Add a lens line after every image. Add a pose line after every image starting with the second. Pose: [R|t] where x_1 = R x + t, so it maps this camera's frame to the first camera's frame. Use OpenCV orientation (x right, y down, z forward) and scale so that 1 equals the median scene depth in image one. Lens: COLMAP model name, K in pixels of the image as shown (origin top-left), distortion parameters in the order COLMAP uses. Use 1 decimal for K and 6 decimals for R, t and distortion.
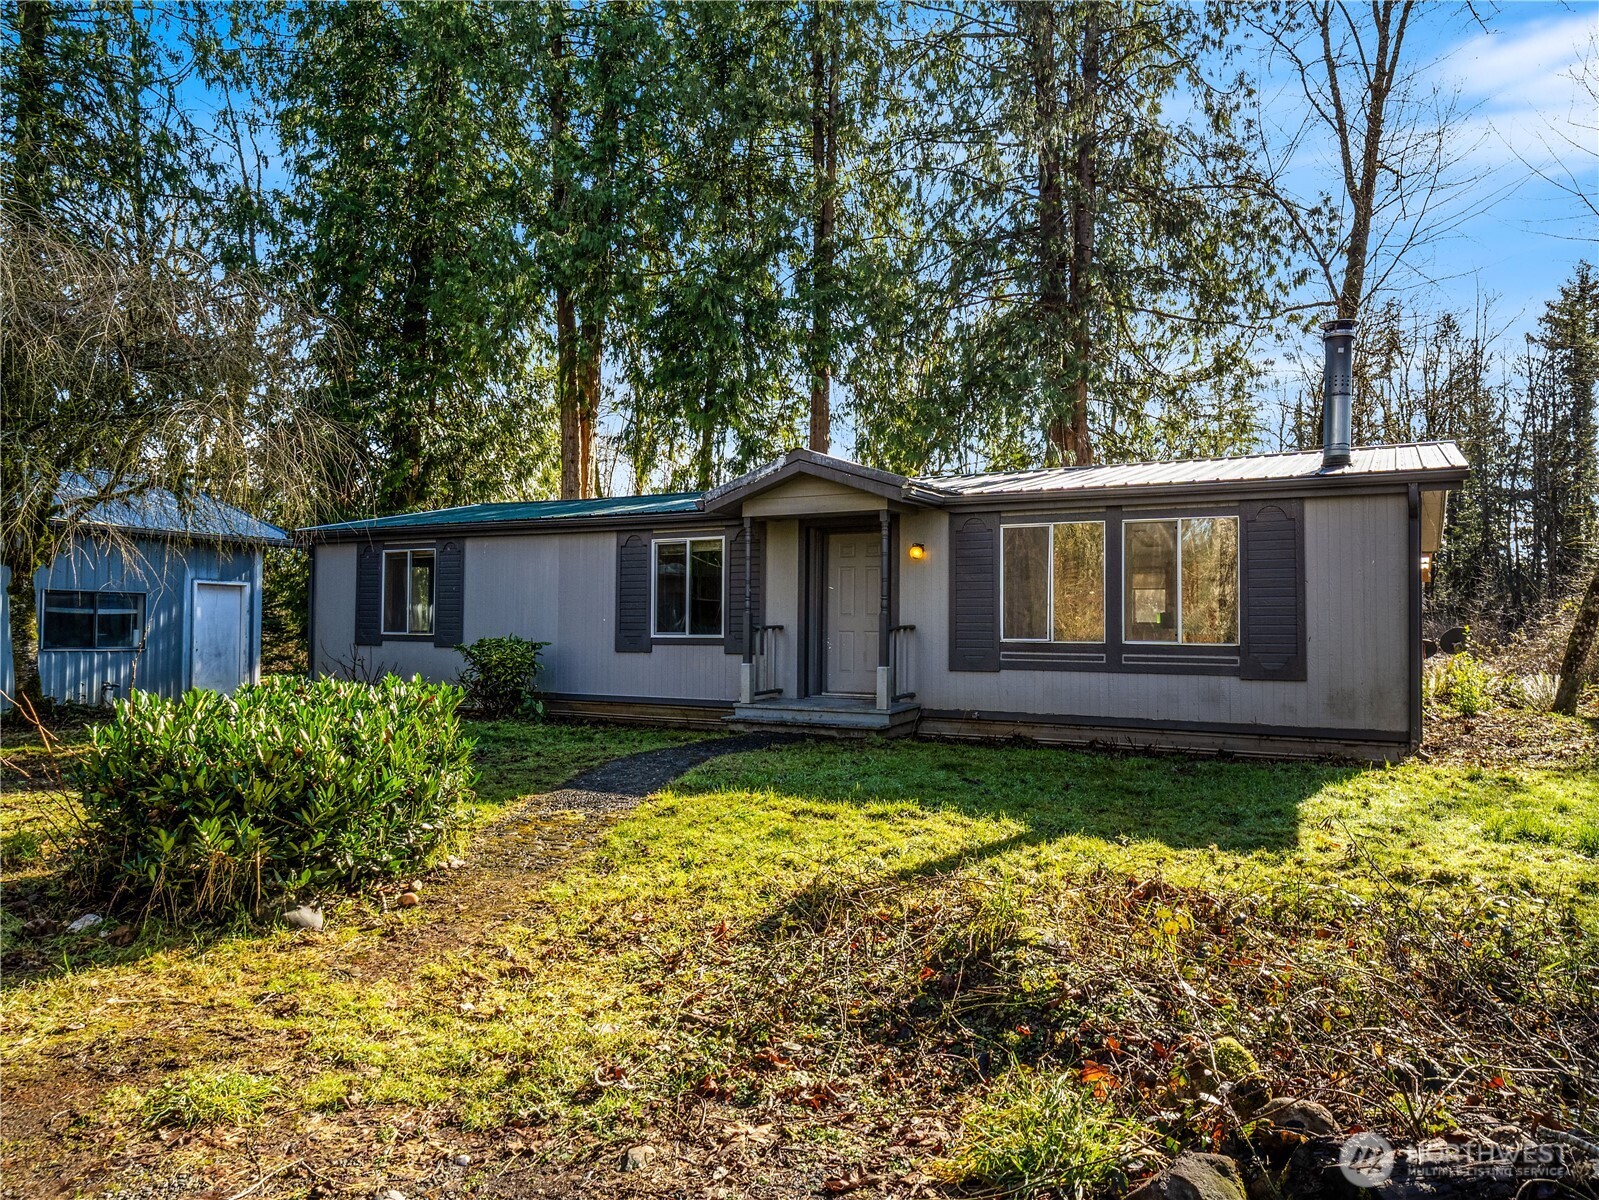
lens RADIAL K [[1124.6, 0, 799.5], [0, 1124.6, 600.0], [0, 0, 1]] dist [0.058966, 0.000058]
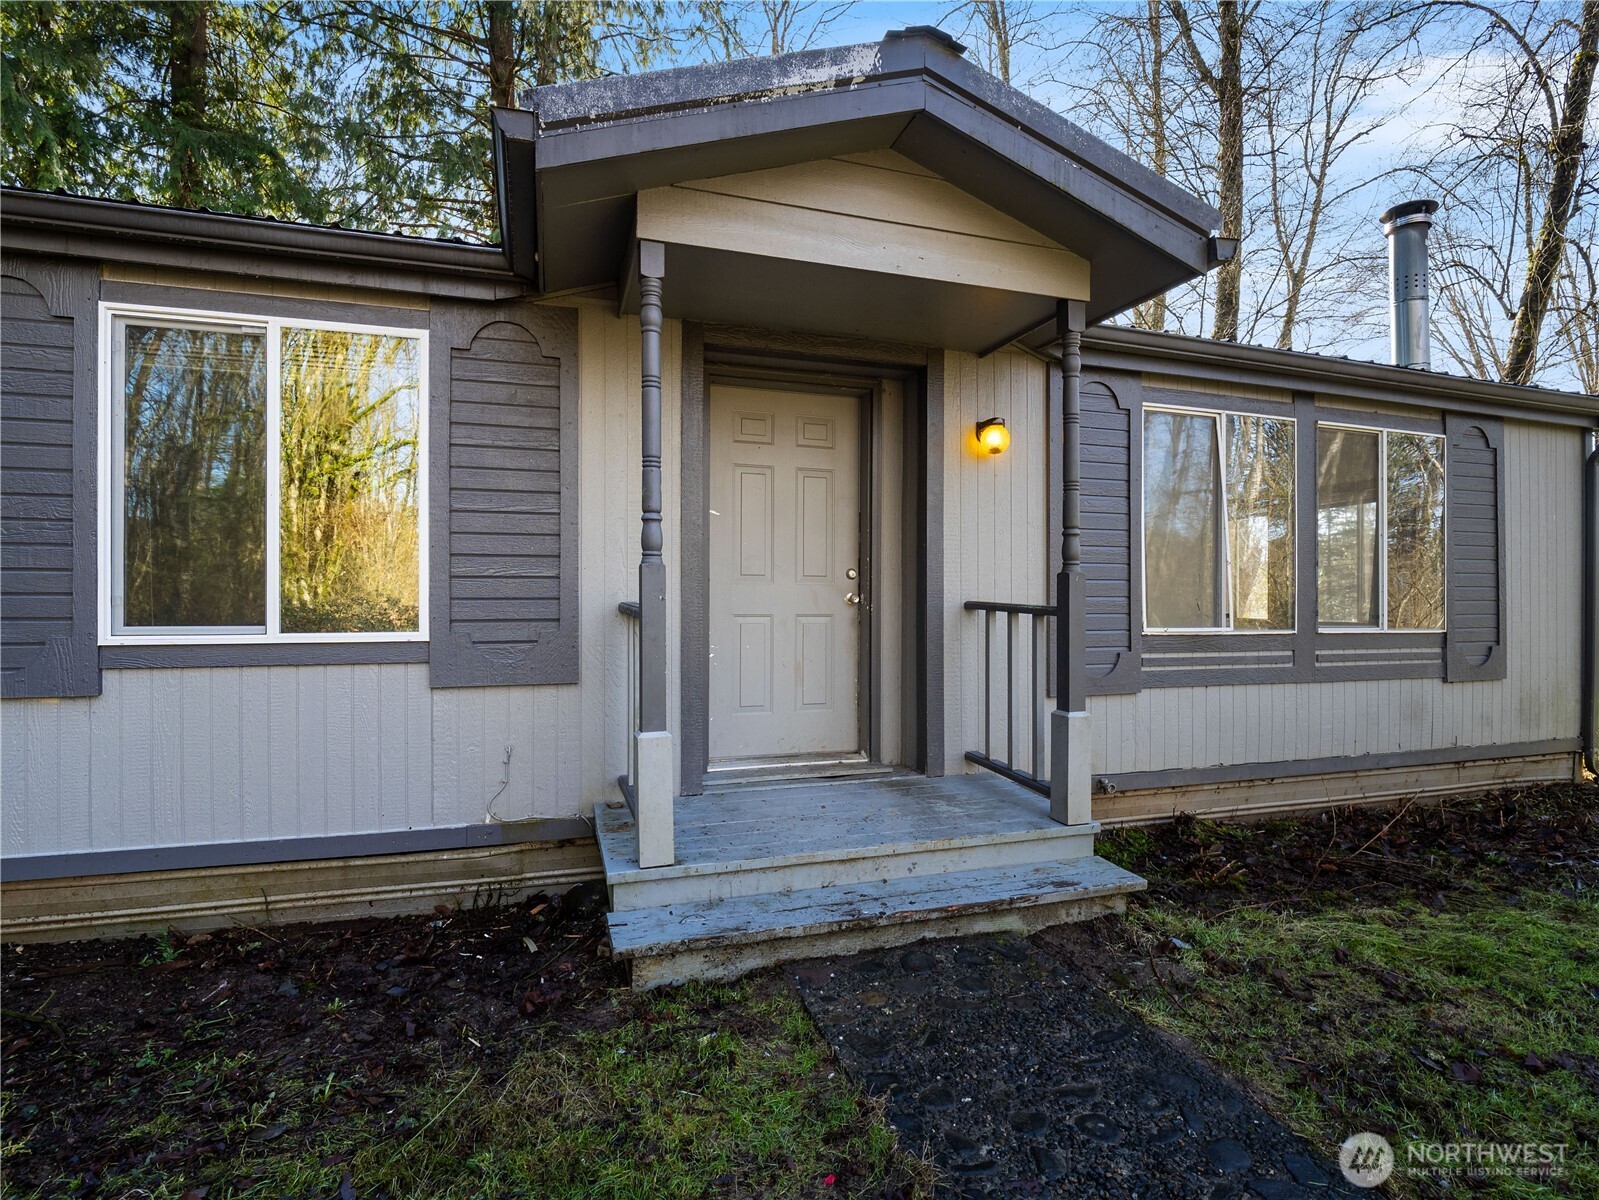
lens RADIAL K [[772.8, 0, 799.5], [0, 772.8, 600.0], [0, 0, 1]] dist [-0.002761, -0.000598]
pose [[0.691506, -0.005226, 0.722352, -0.178174], [-0.017827, 0.999546, 0.024297, 0.016484], [-0.722151, -0.029679, 0.691099, 0.873085]]
